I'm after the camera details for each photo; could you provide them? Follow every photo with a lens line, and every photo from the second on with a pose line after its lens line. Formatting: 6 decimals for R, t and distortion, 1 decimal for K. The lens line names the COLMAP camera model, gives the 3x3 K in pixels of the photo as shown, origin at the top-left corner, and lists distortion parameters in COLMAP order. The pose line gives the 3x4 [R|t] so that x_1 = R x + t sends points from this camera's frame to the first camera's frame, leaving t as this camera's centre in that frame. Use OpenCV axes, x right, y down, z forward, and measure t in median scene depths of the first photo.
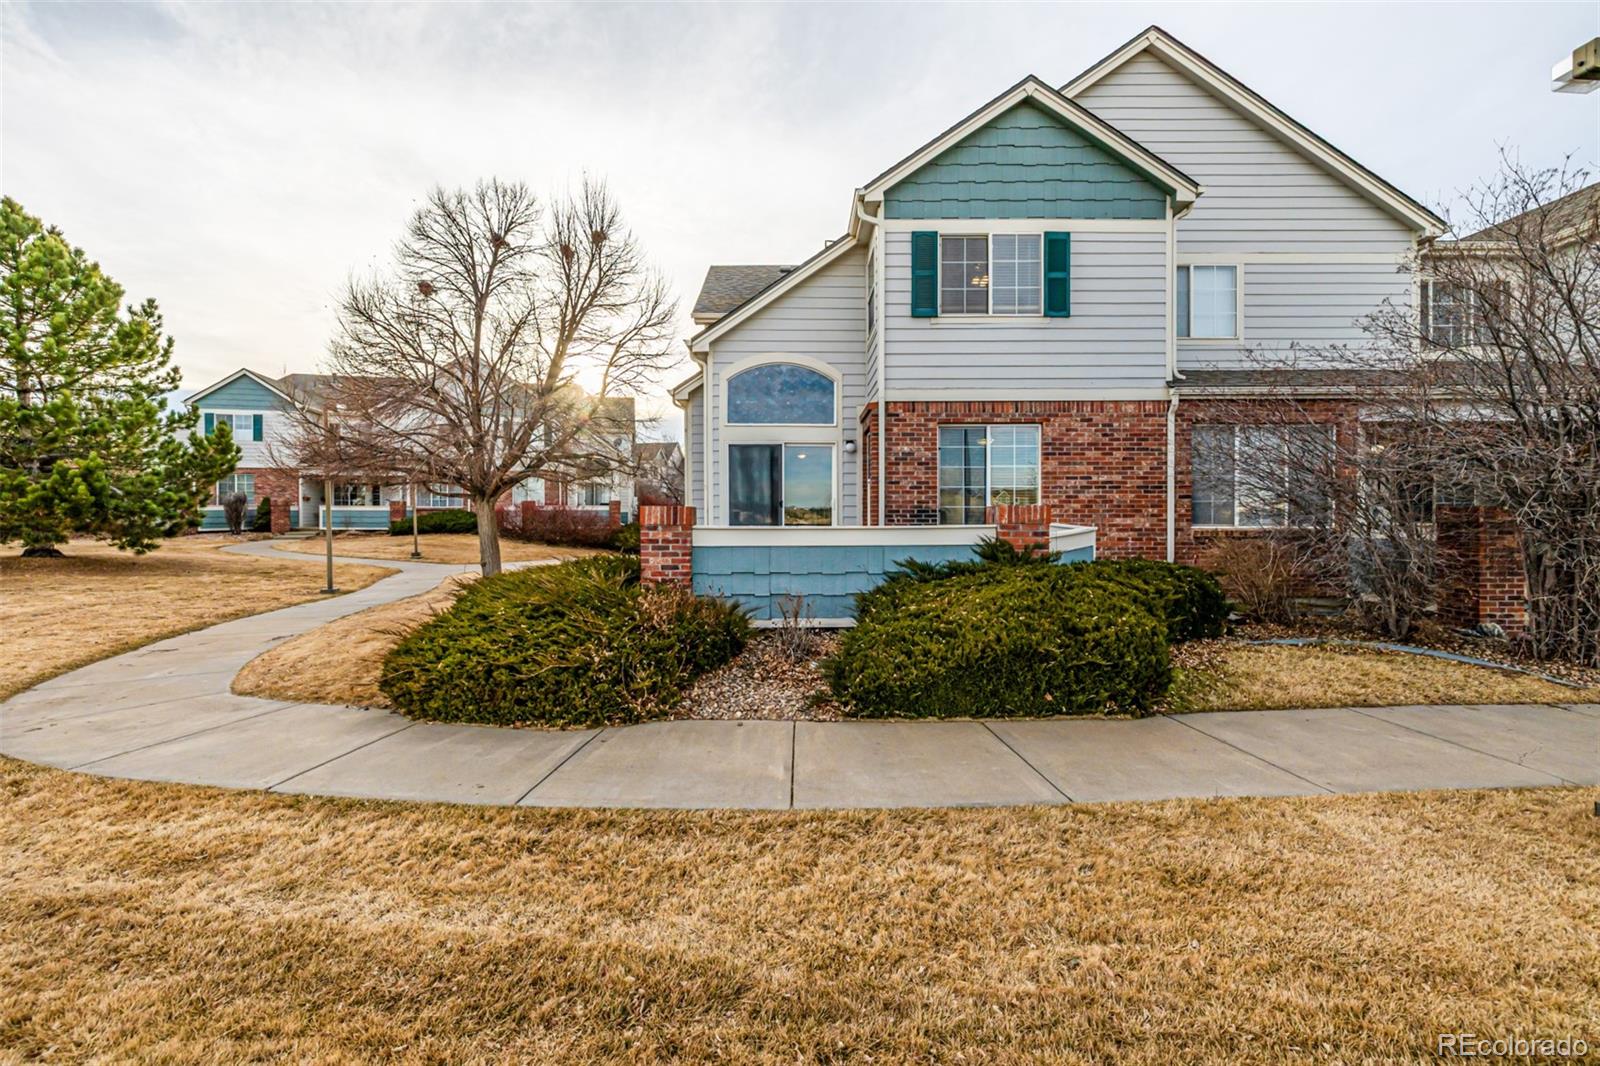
lens RADIAL K [[682.8, 0, 772.9], [0, 682.8, 516.7], [0, 0, 1]] dist [-0.001434, 0.000446]
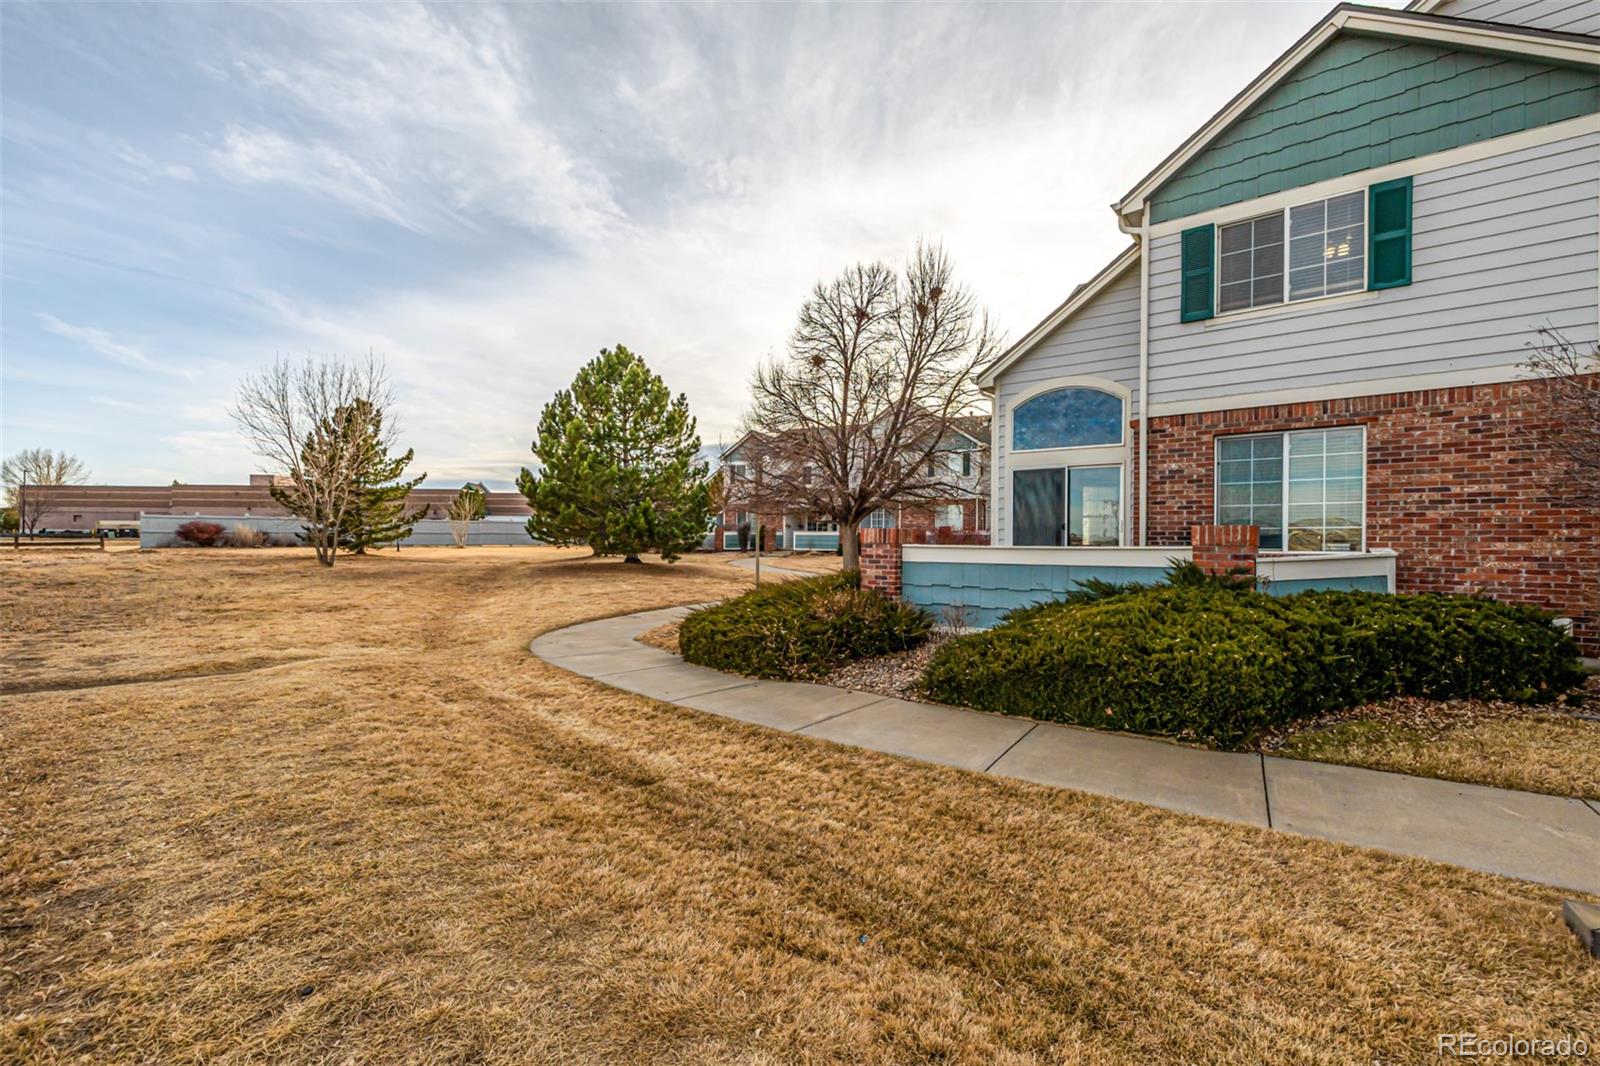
lens RADIAL K [[682.8, 0, 778.0], [0, 682.8, 539.8], [0, 0, 1]] dist [-0.001434, 0.000446]
pose [[0.775761, 0.005429, -0.631003, 0.365613], [-0.008561, 0.999962, -0.001922, 0.007185], [0.630968, 0.006893, 0.775778, -0.060731]]
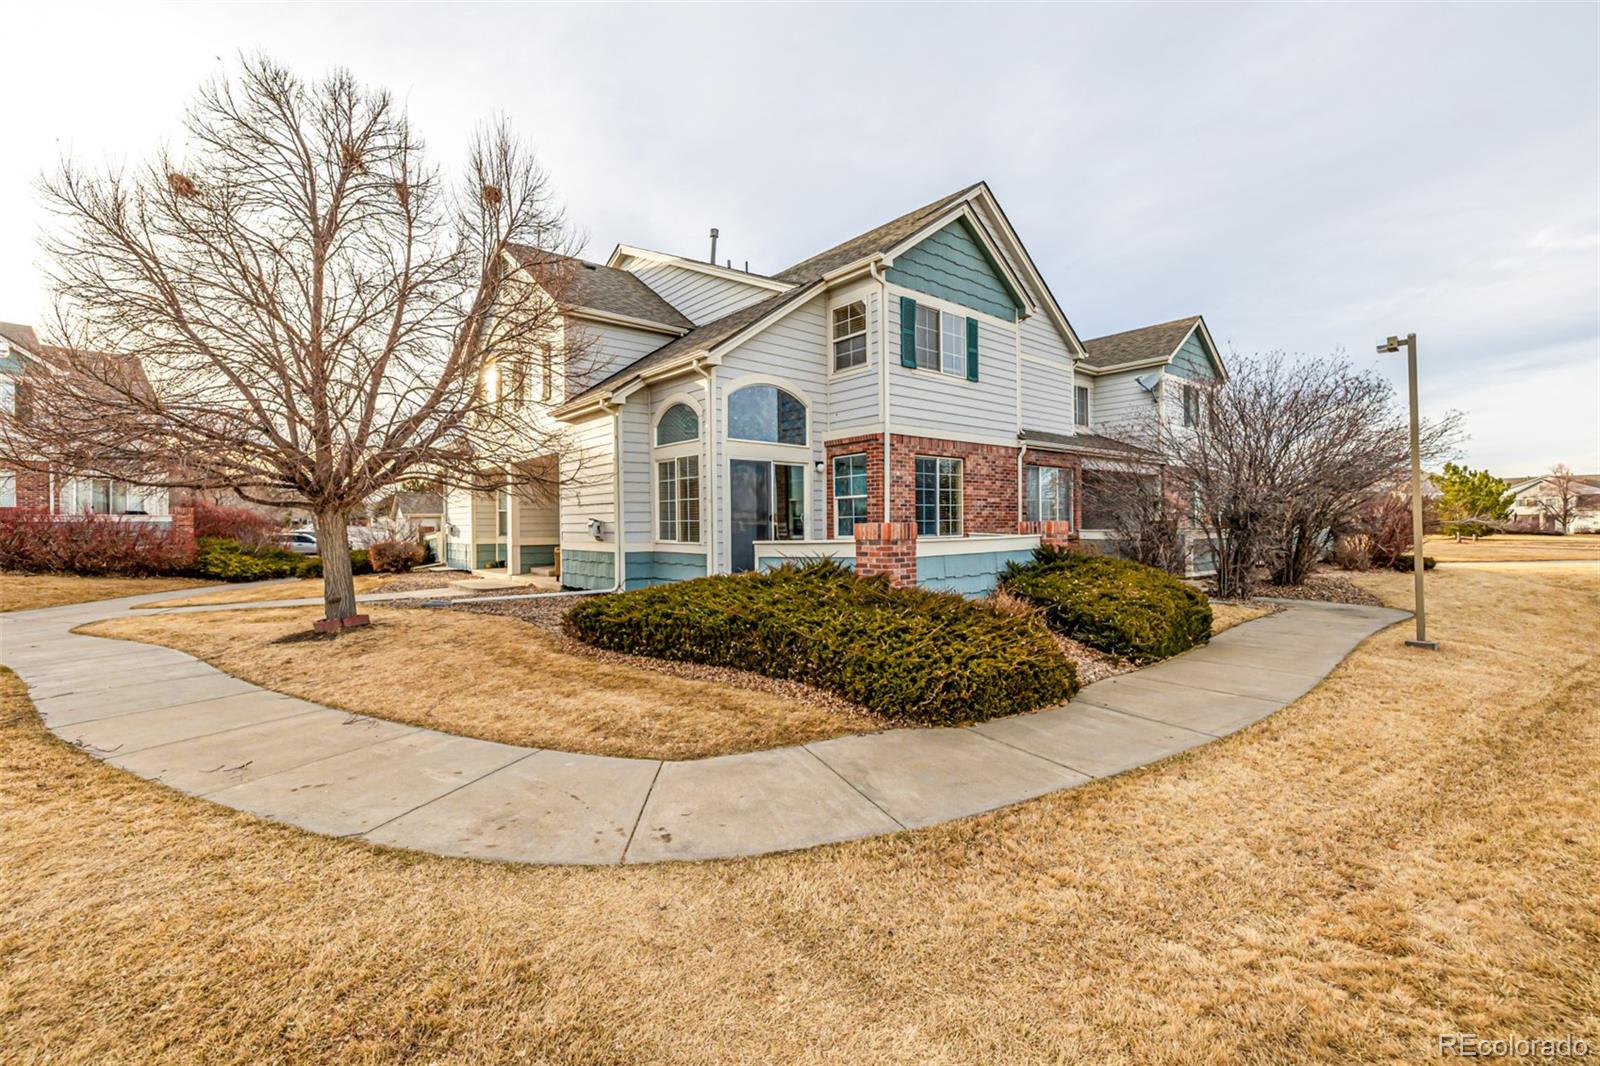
lens RADIAL K [[682.8, 0, 801.4], [0, 682.8, 531.4], [0, 0, 1]] dist [-0.001434, 0.000446]
pose [[0.758940, -0.014005, 0.651010, -0.736286], [0.007802, 0.999892, 0.012415, -0.011983], [-0.651114, -0.004343, 0.758967, 0.184176]]
